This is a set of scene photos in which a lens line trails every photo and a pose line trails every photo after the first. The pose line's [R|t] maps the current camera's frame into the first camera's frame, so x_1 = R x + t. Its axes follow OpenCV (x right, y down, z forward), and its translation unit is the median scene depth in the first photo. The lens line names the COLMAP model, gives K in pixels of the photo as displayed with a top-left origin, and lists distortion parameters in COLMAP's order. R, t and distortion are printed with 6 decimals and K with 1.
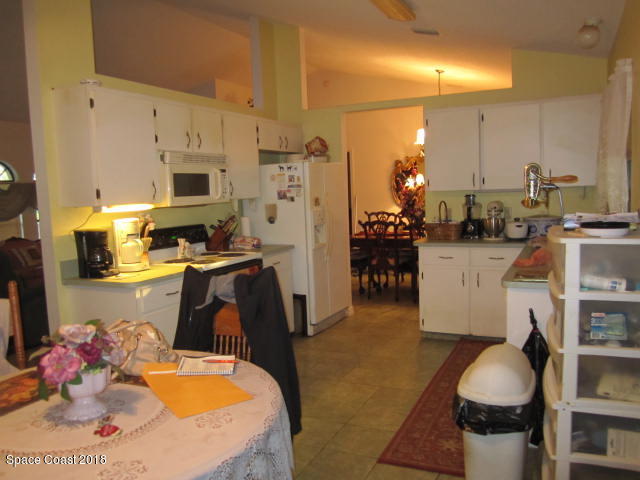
lens RADIAL K [[525.0, 0, 318.6], [0, 525.0, 236.8], [0, 0, 1]] dist [-0.065478, 0.015958]
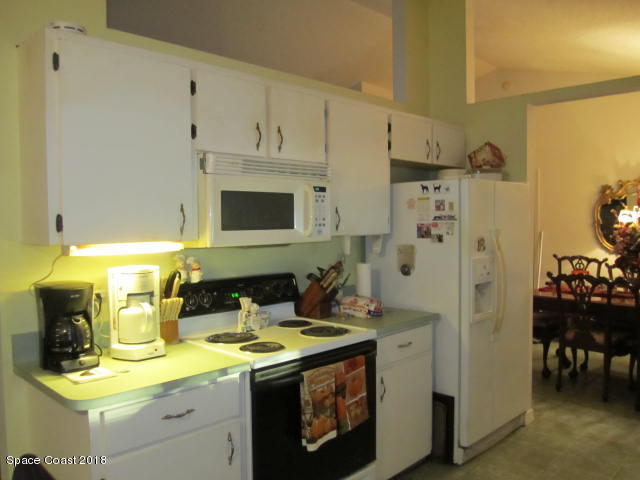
lens RADIAL K [[525.0, 0, 309.7], [0, 525.0, 249.6], [0, 0, 1]] dist [-0.065478, 0.015958]
pose [[0.943098, 0.045029, -0.329453, 0.008548], [-0.055147, 0.998248, -0.021427, -0.037713], [0.327911, 0.038376, 0.943929, 0.373634]]
